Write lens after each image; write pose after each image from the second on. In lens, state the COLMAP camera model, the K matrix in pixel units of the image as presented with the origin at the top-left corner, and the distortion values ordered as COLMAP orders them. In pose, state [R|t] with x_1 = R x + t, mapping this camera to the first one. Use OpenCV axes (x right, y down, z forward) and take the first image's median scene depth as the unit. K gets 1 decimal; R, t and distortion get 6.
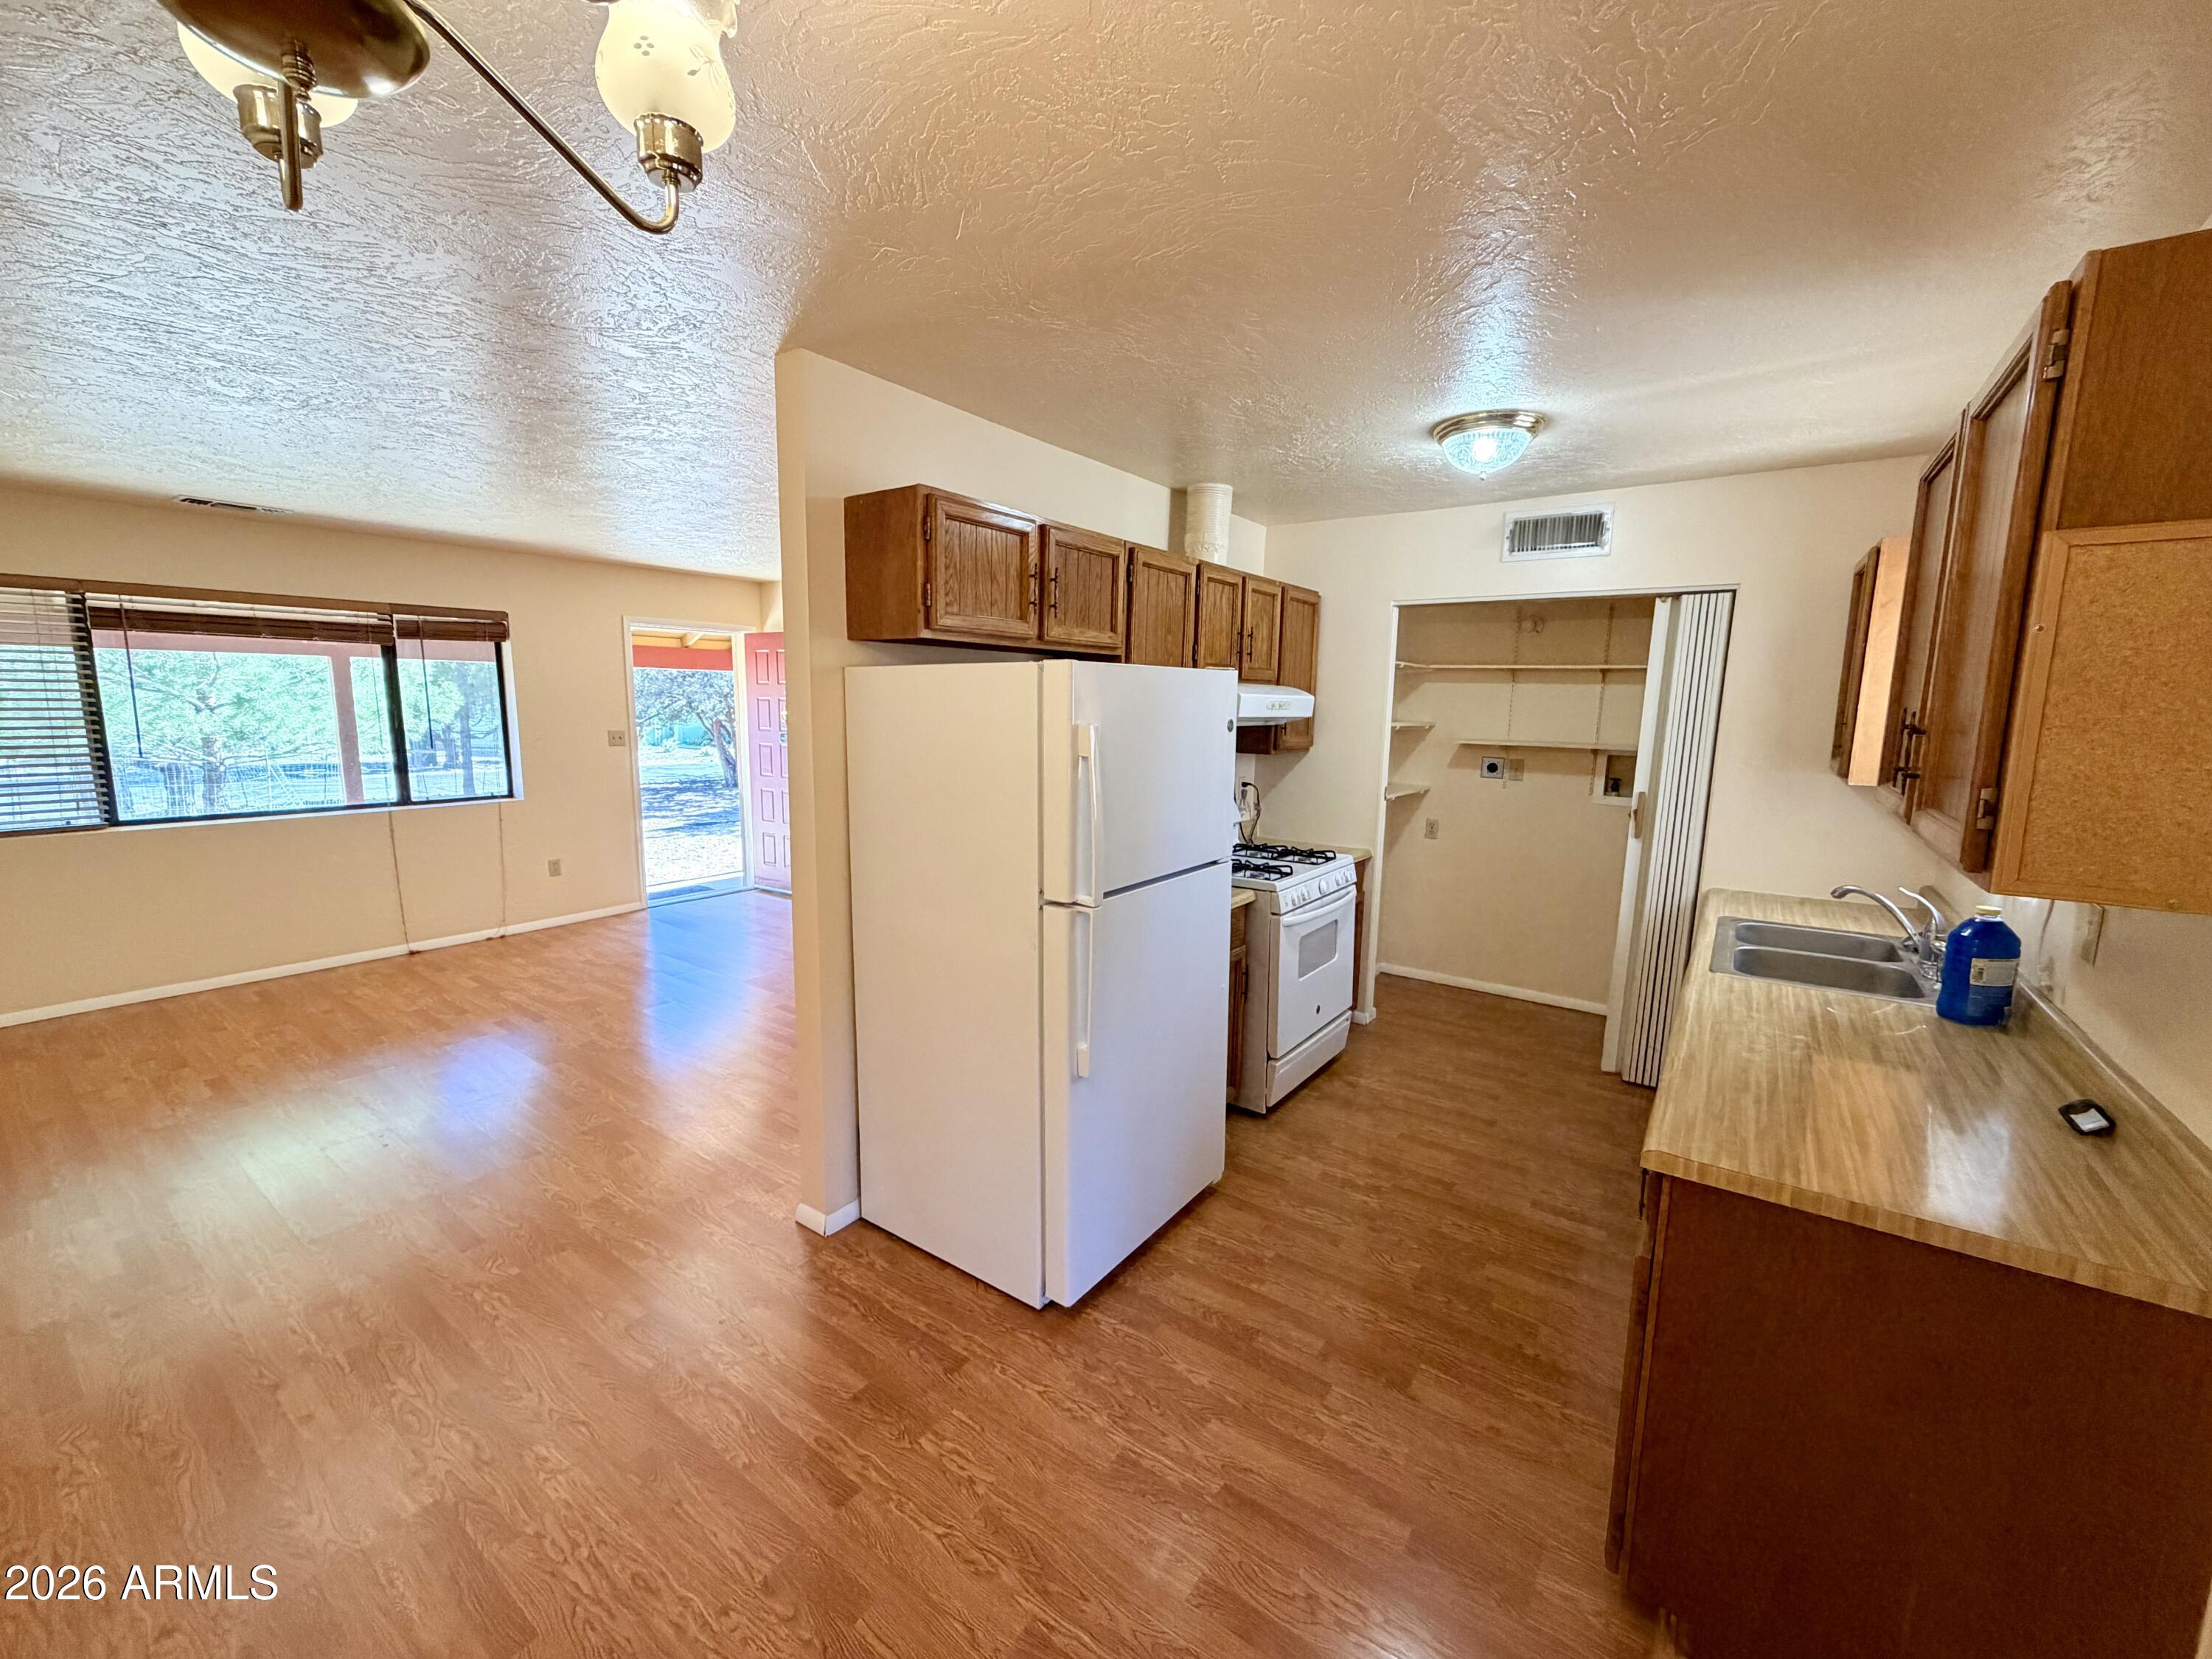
lens RADIAL K [[888.8, 0, 1108.2], [0, 888.8, 829.9], [0, 0, 1]] dist [0.000444, -0.000037]
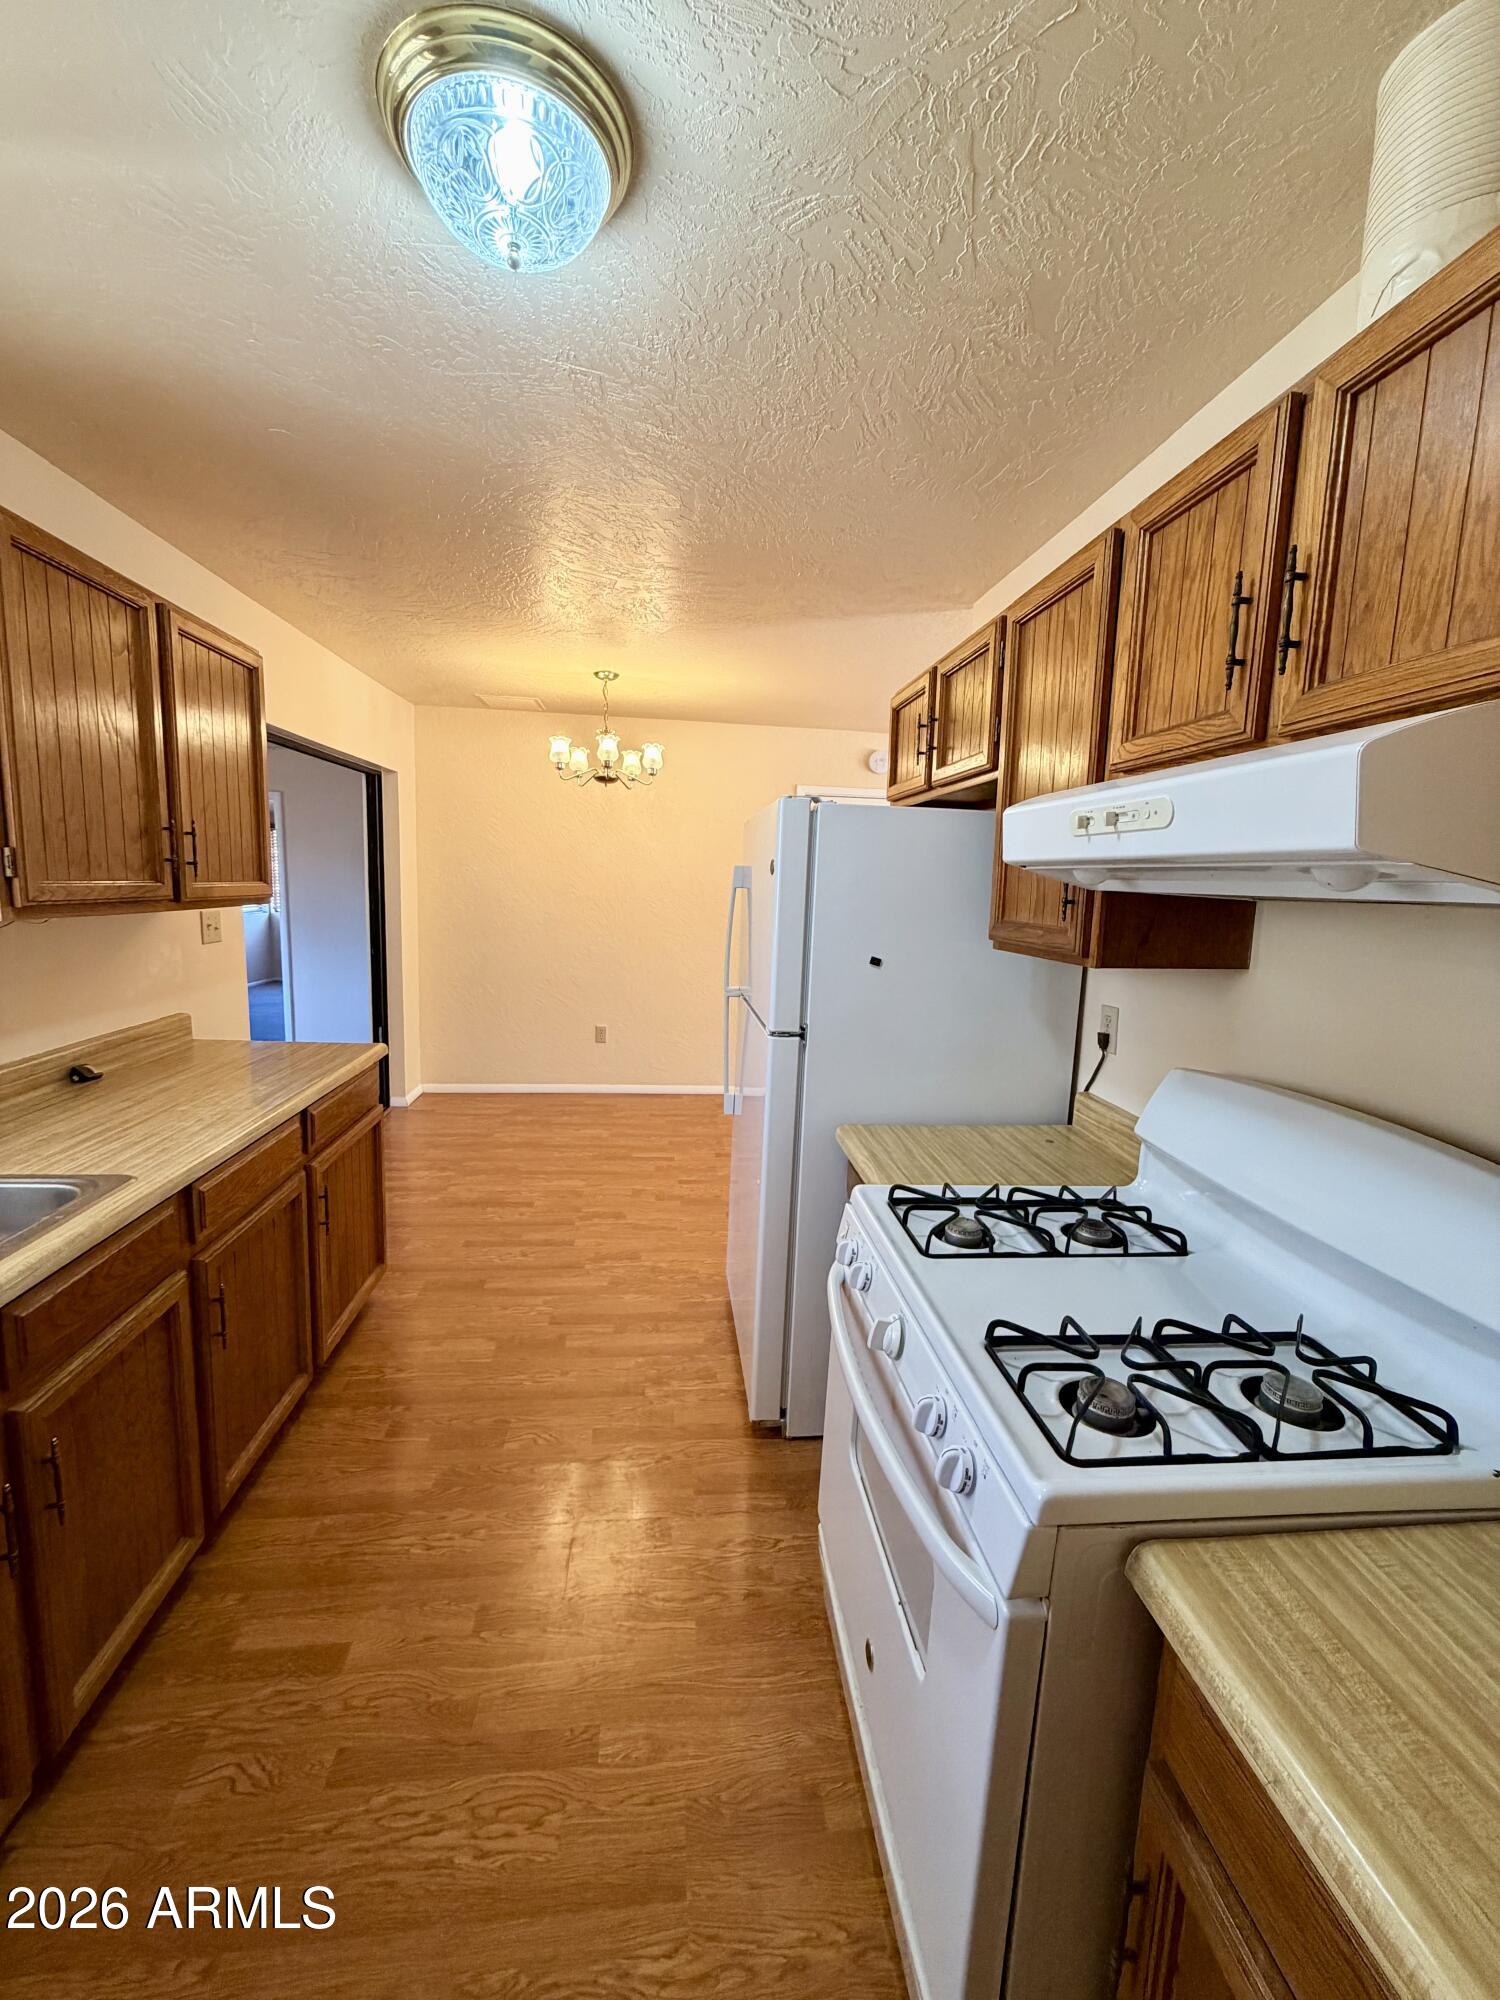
lens RADIAL K [[803.6, 0, 751.7], [0, 803.6, 990.0], [0, 0, 1]] dist [0.000444, -0.000037]
pose [[-0.742734, 0.049617, -0.667746, 0.545235], [-0.141390, 0.963142, 0.228835, -0.147506], [0.654489, 0.264376, -0.708343, 1.282796]]
